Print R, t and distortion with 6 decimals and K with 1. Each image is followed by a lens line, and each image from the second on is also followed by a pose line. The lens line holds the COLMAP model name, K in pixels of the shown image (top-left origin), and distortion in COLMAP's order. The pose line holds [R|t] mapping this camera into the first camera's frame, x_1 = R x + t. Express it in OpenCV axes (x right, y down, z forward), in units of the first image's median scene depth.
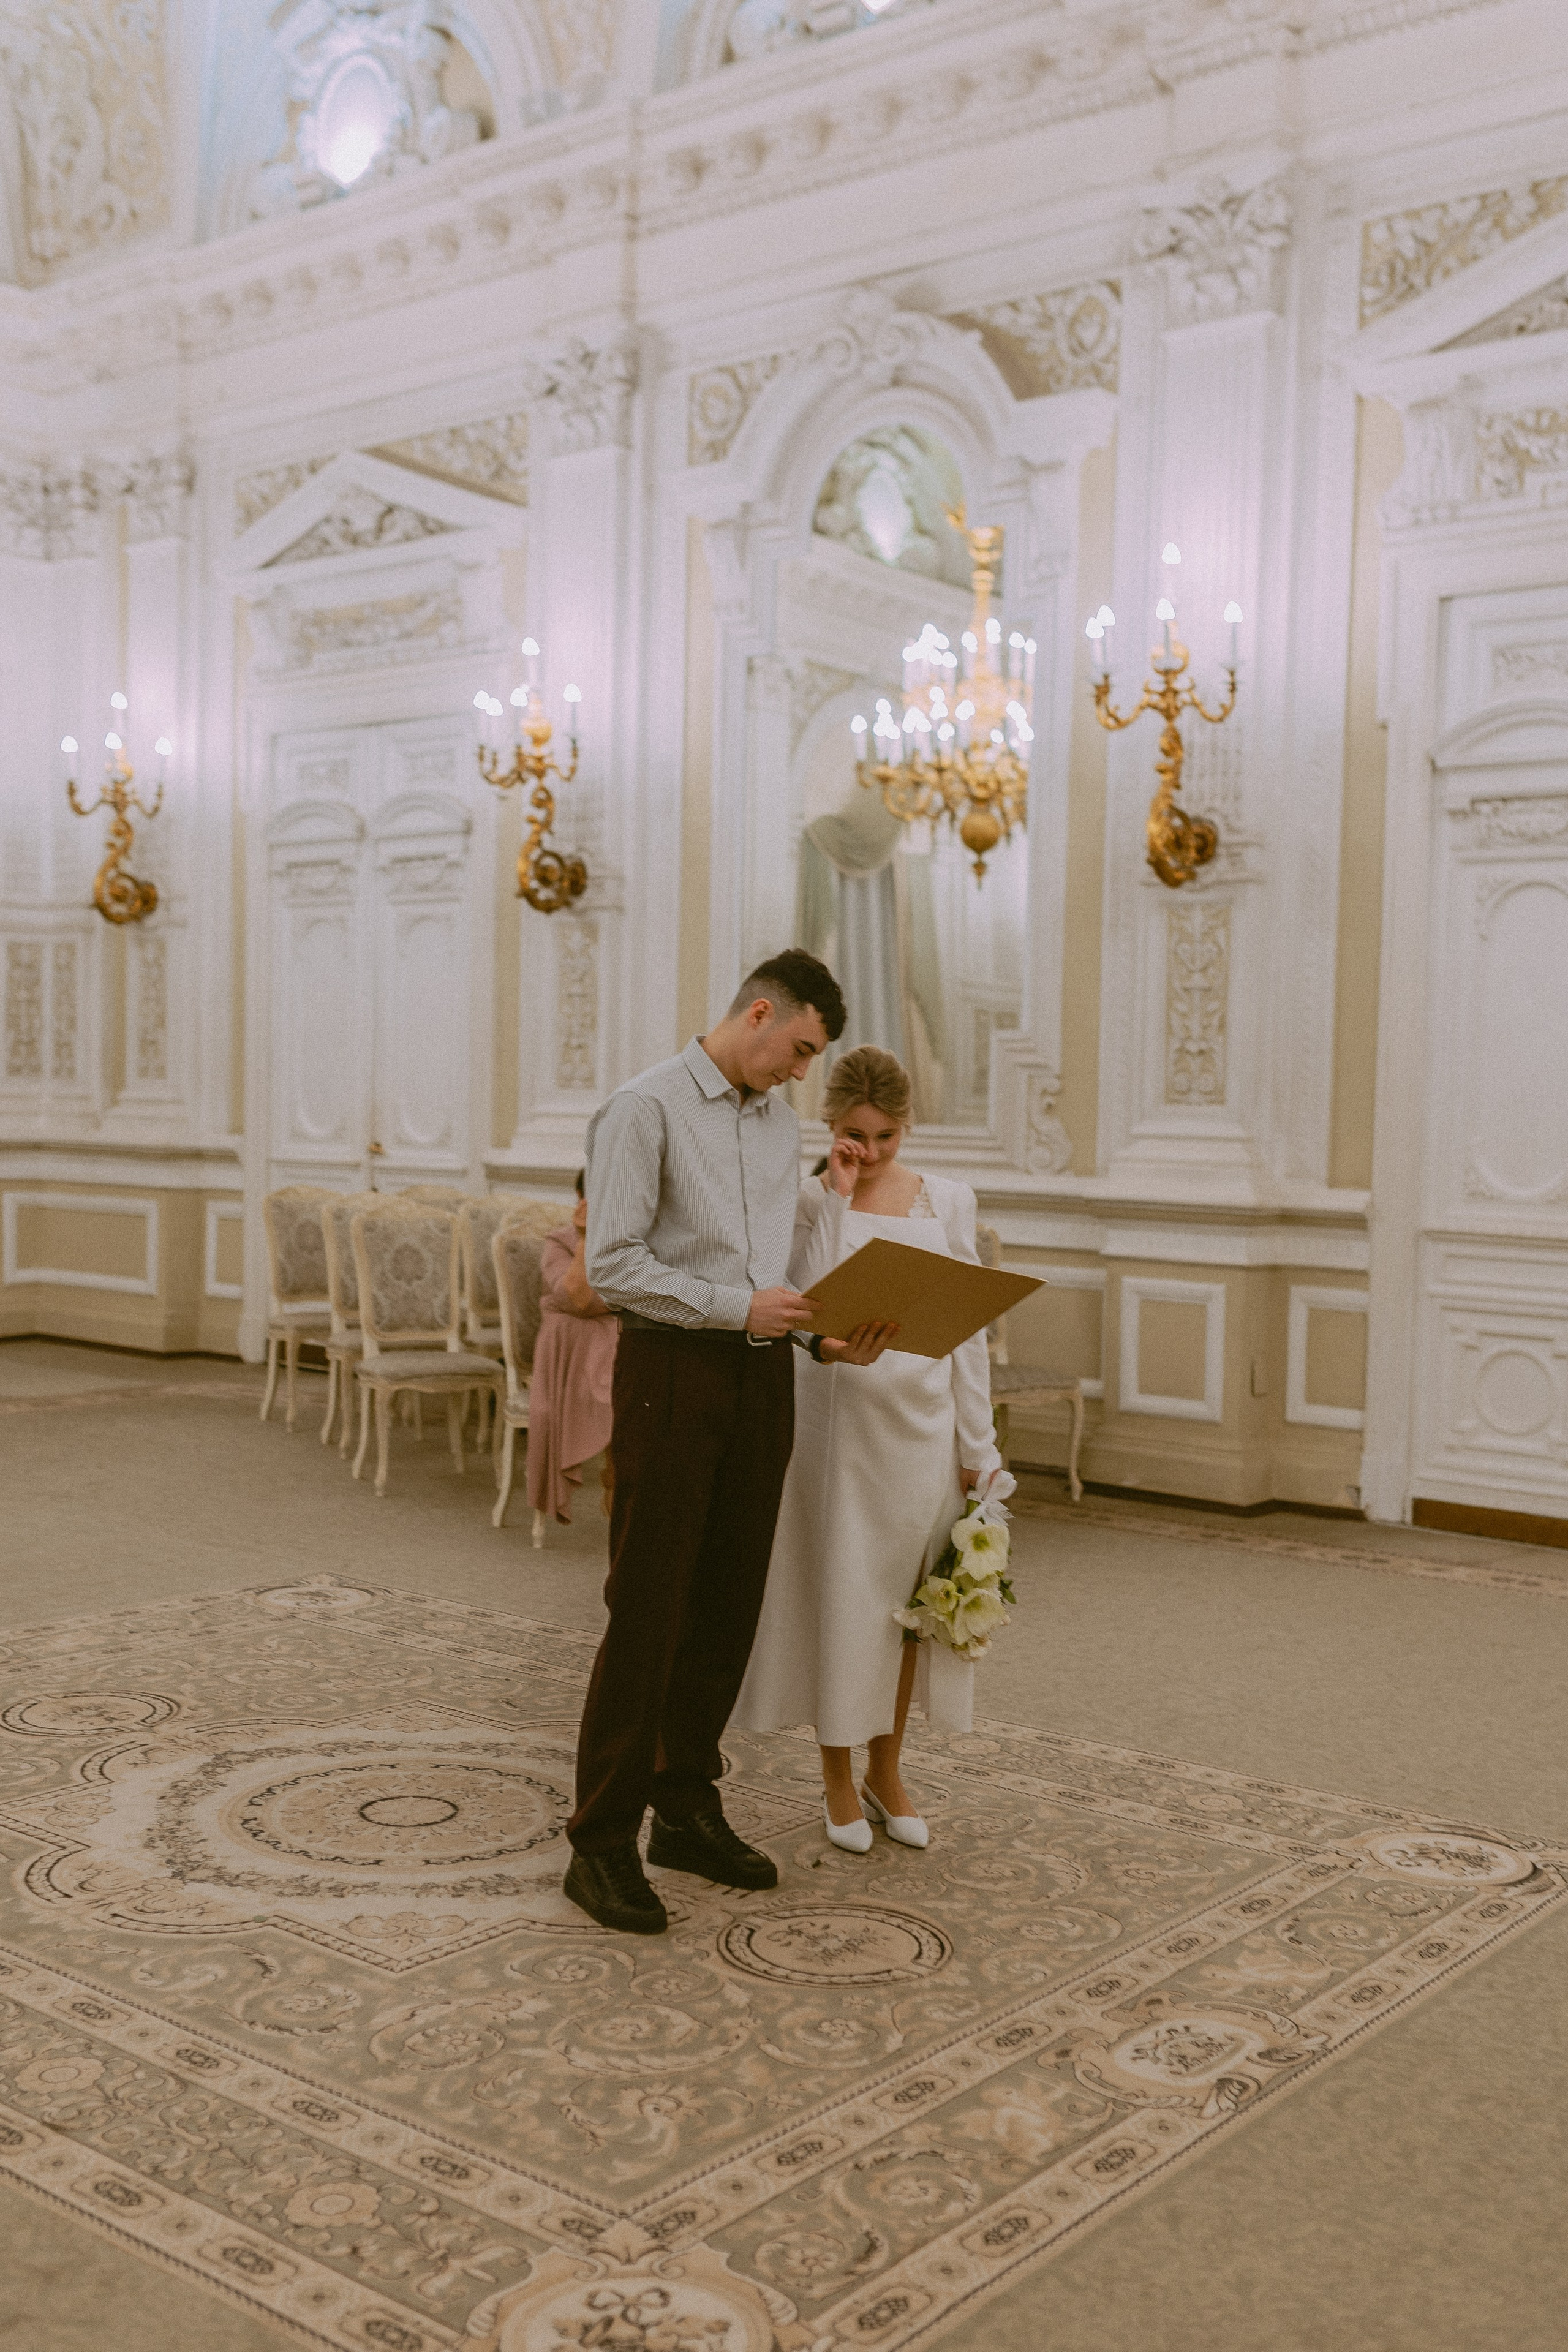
lens RADIAL K [[2363.7, 0, 779.7], [0, 2363.7, 1255.8], [0, 0, 1]] dist [-0.006466, 0.017248]
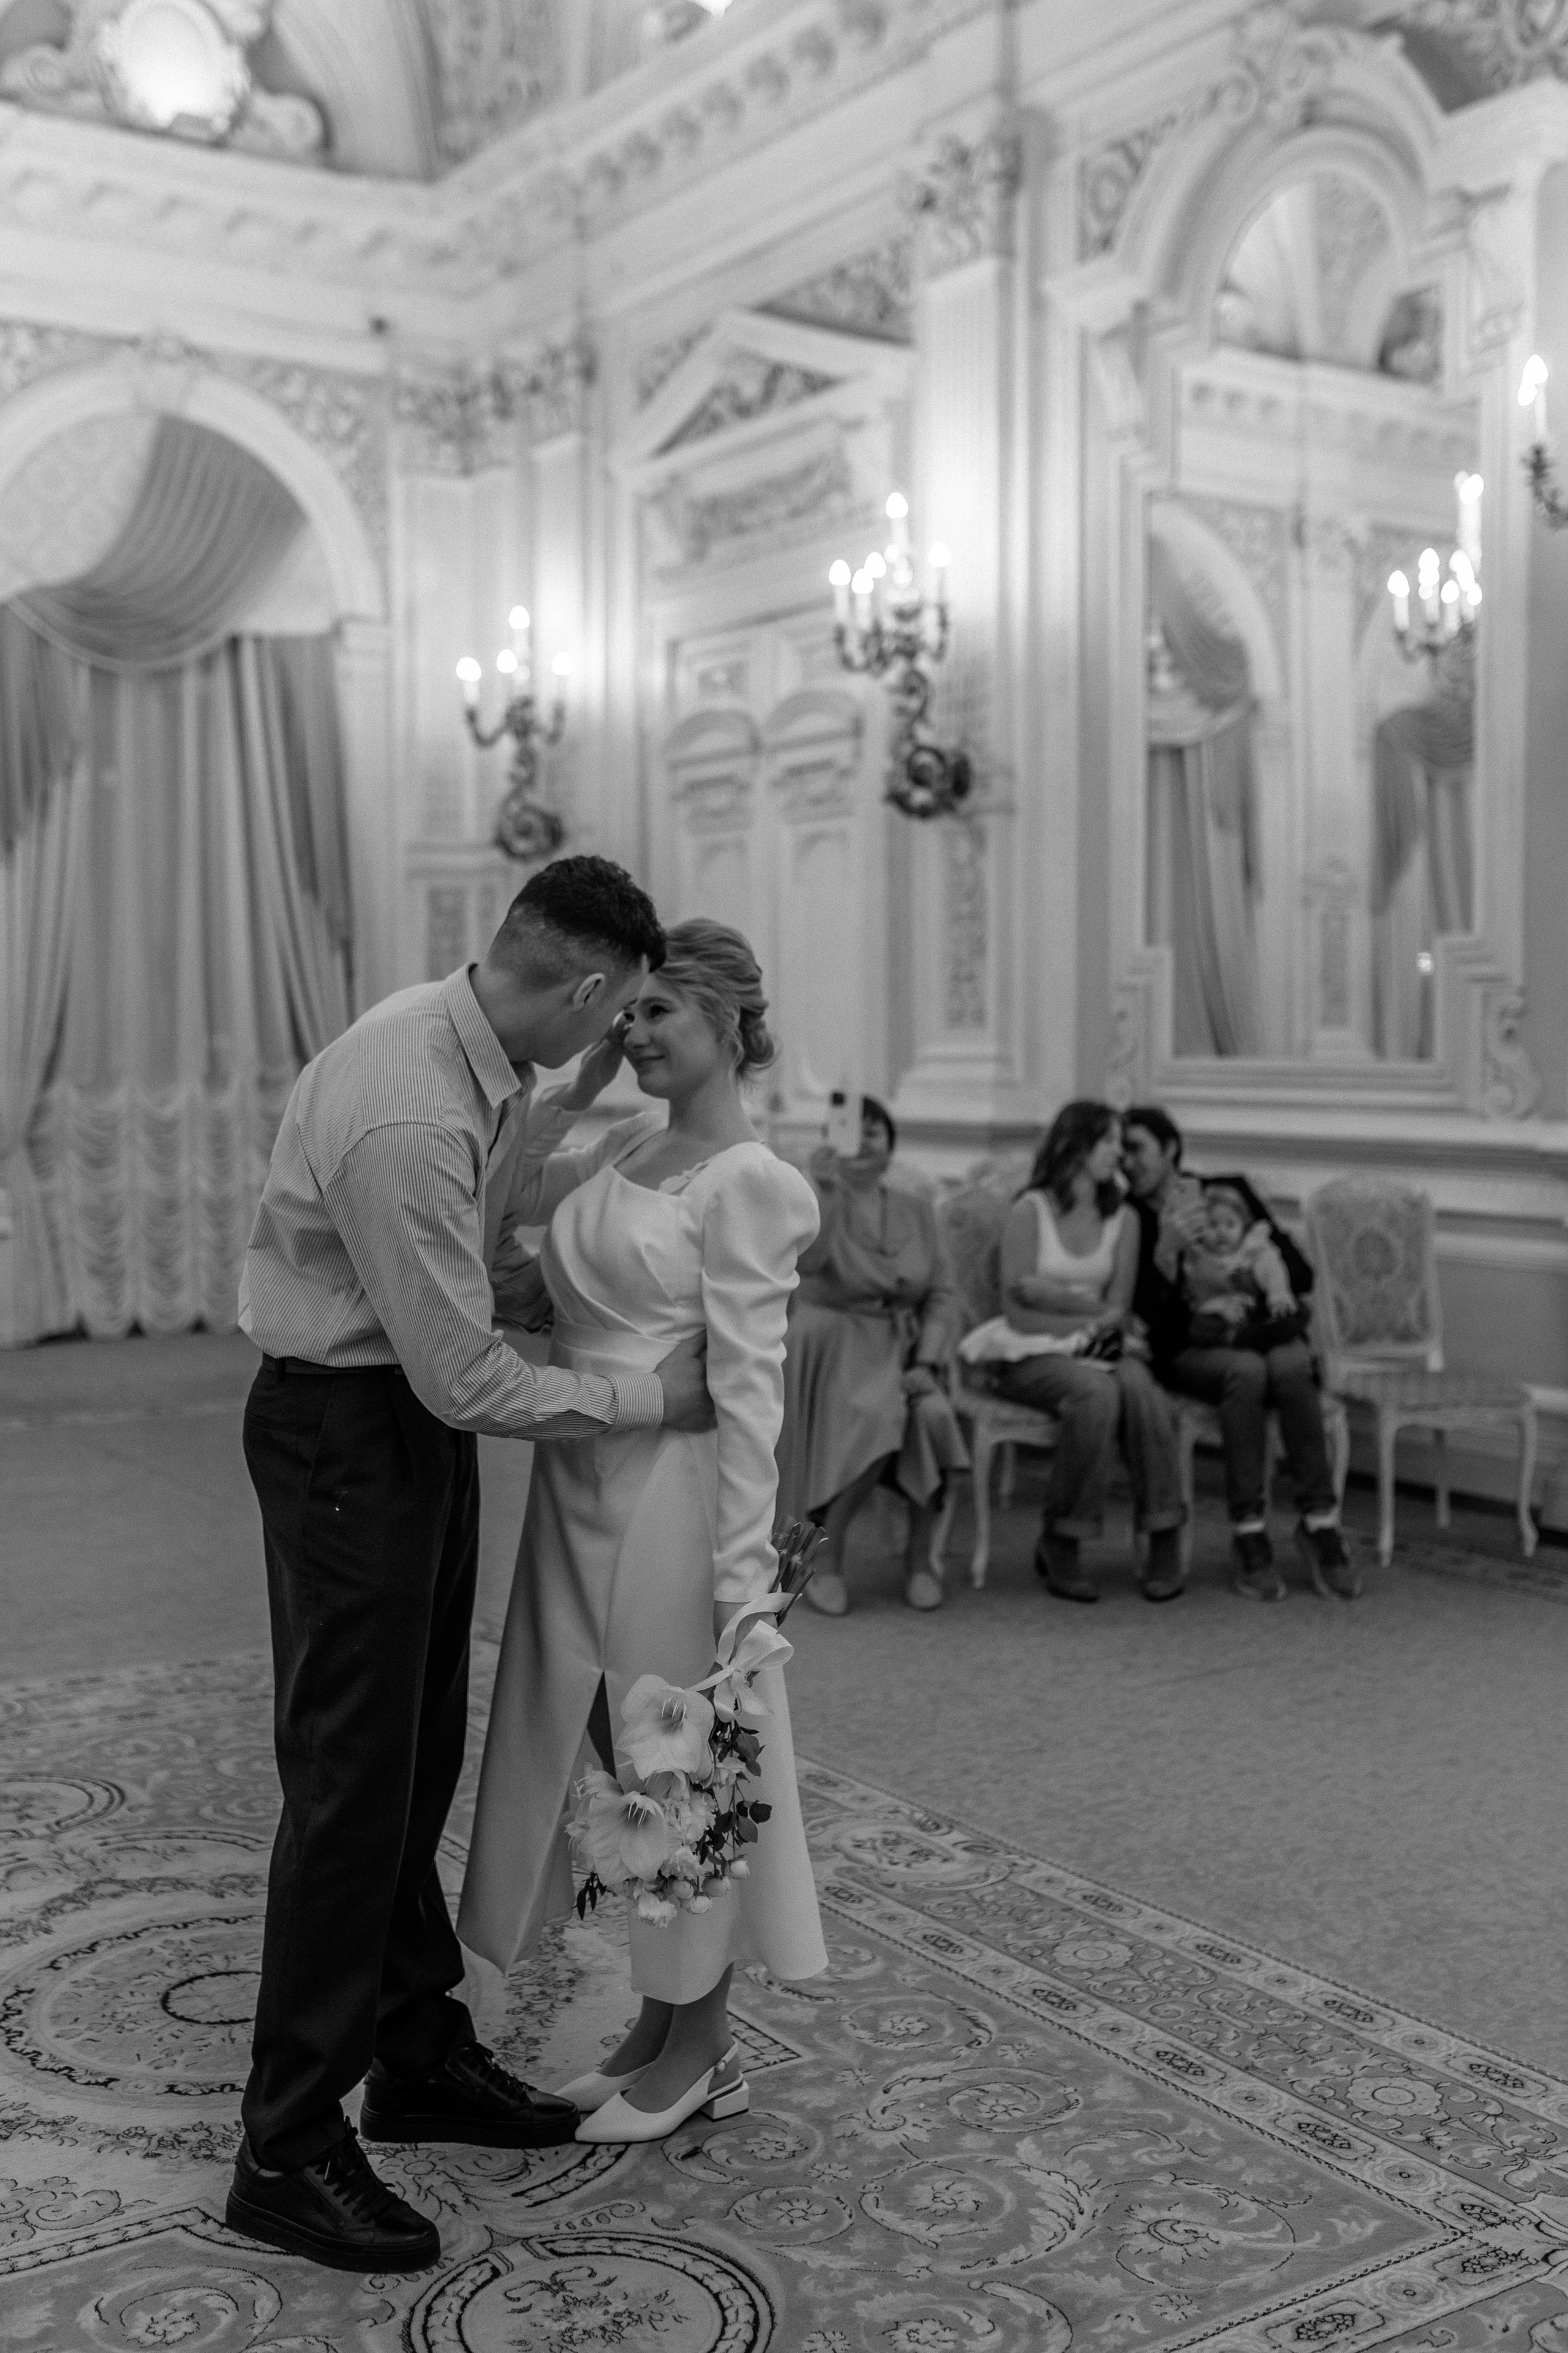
lens RADIAL K [[2457.5, 0, 701.4], [0, 2457.5, 1171.0], [0, 0, 1]] dist [0.003790, 0.000748]
pose [[0.947268, -0.008183, -0.320338, 0.108925], [0.002692, 0.999842, -0.017579, -0.004341], [0.320431, 0.015789, 0.947140, 0.148540]]
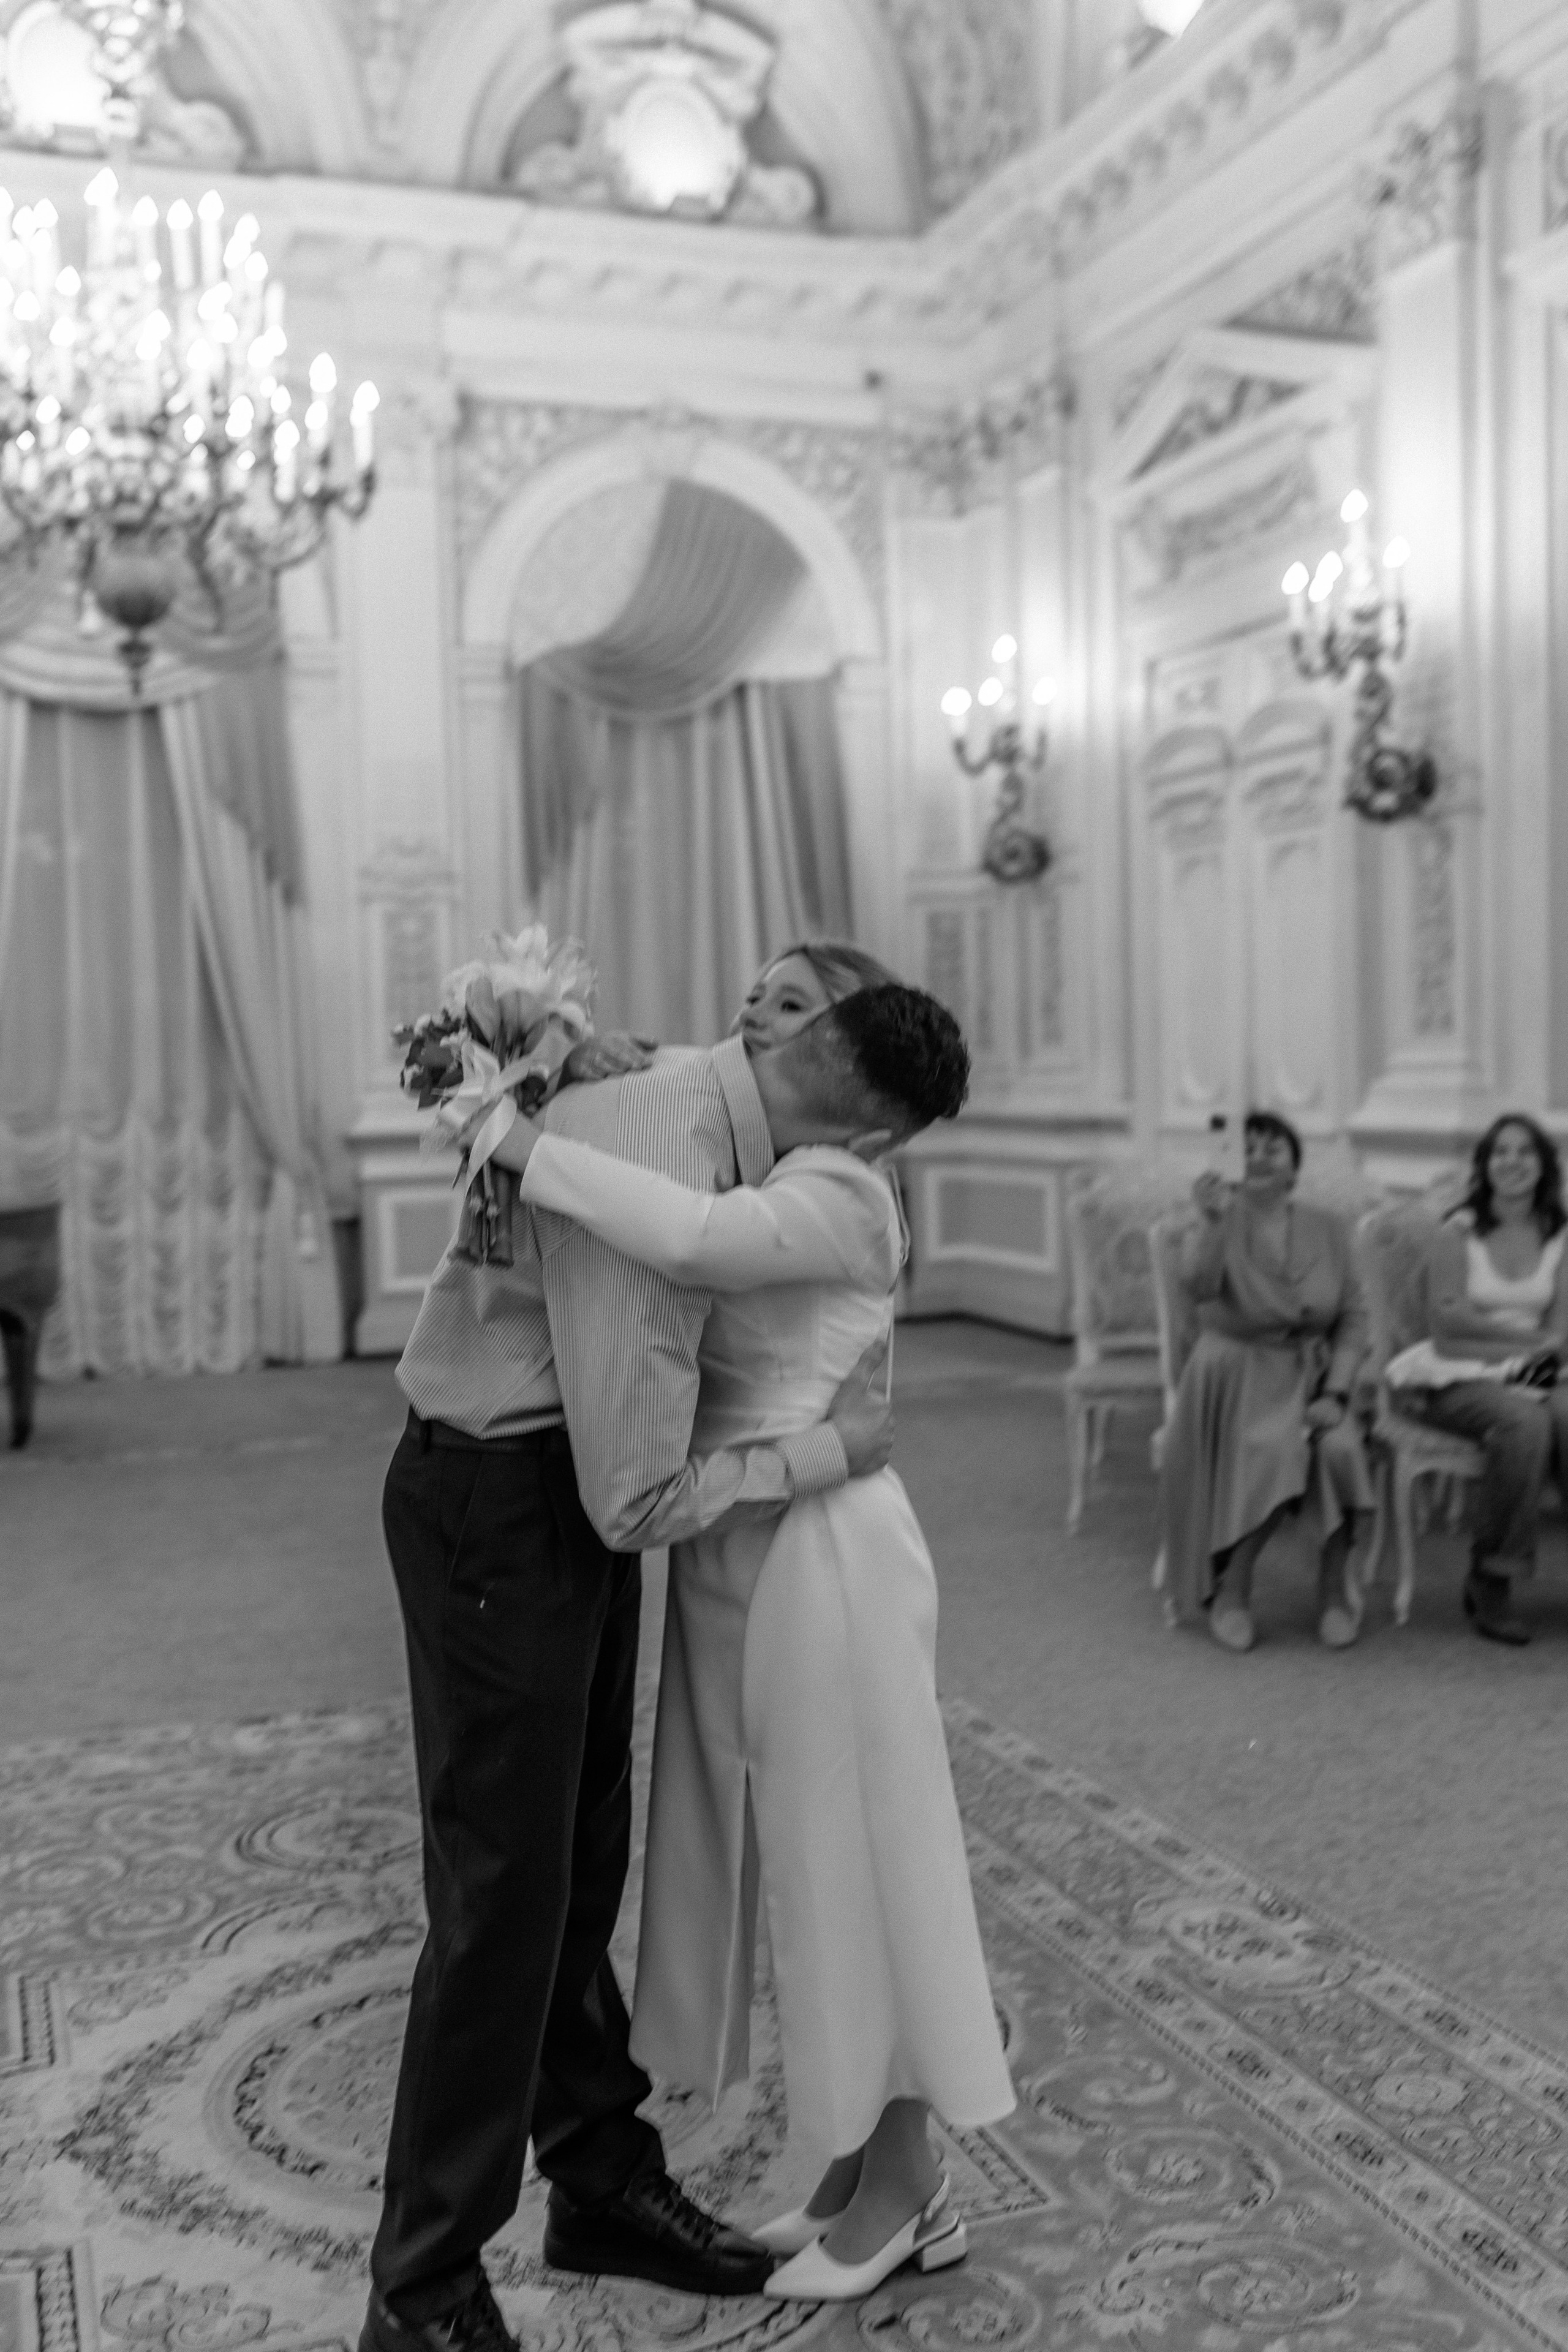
lens RADIAL K [[2232.7, 0, 778.9], [0, 2232.7, 1200.7], [0, 0, 1]] dist [-0.002174, 0.016482]
pose [[0.853811, -0.012119, -0.520441, 0.128845], [0.010449, 0.999927, -0.006142, -0.010209], [0.520477, -0.000194, 0.853875, 0.224029]]
